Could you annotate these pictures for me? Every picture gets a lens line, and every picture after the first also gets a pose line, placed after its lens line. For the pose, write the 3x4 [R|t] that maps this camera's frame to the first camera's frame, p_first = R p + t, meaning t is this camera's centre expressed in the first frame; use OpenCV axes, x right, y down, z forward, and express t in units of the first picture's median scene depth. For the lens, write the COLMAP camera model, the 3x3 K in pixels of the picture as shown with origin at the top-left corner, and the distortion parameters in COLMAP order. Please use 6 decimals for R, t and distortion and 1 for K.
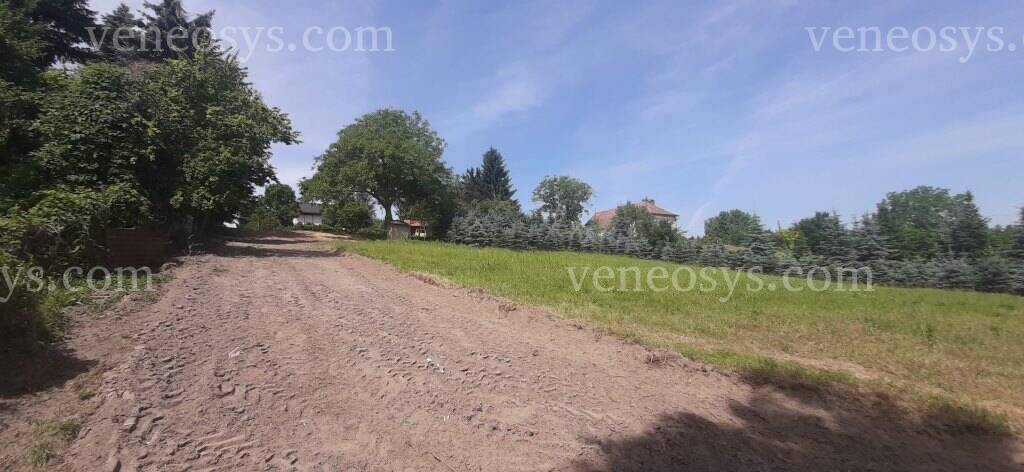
lens RADIAL K [[401.2, 0, 513.5], [0, 401.2, 228.2], [0, 0, 1]] dist [0.006079, -0.007759]
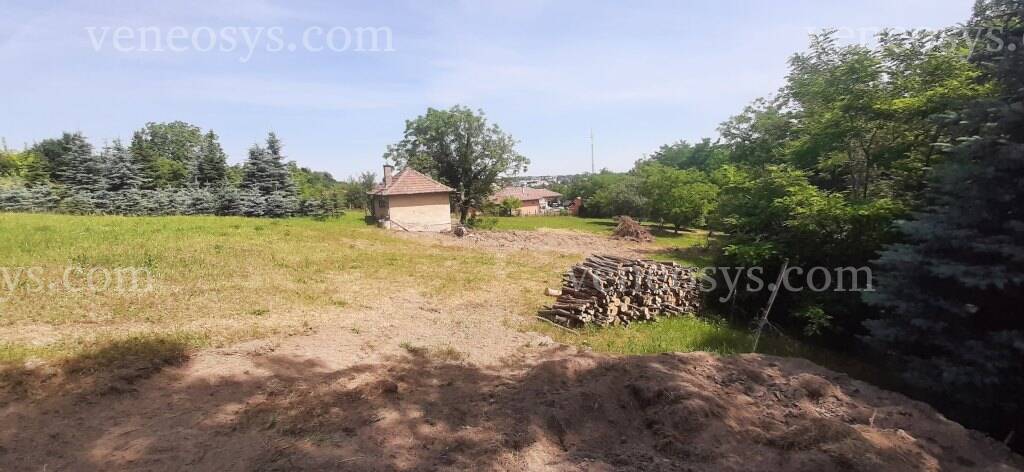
lens RADIAL K [[401.2, 0, 510.1], [0, 401.2, 225.9], [0, 0, 1]] dist [0.006079, -0.007759]
pose [[0.092706, -0.091520, 0.991479, 0.071844], [-0.074504, 0.992338, 0.098565, 0.007088], [-0.992902, -0.083007, 0.085177, 0.031019]]
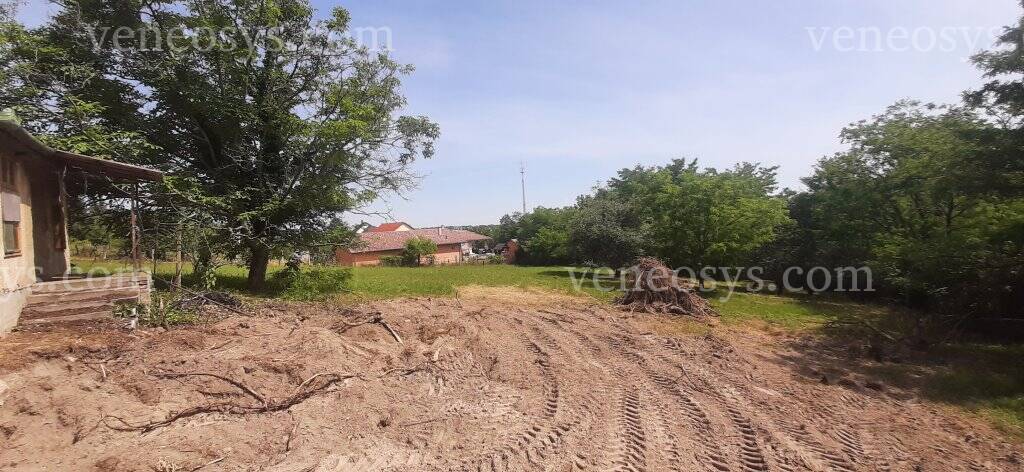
lens RADIAL K [[401.2, 0, 511.4], [0, 401.2, 235.1], [0, 0, 1]] dist [0.006079, -0.007759]
pose [[-0.104759, 0.010040, 0.994447, 1.368396], [-0.067644, 0.997561, -0.017197, 0.109586], [-0.992194, -0.069070, -0.103824, 0.052210]]
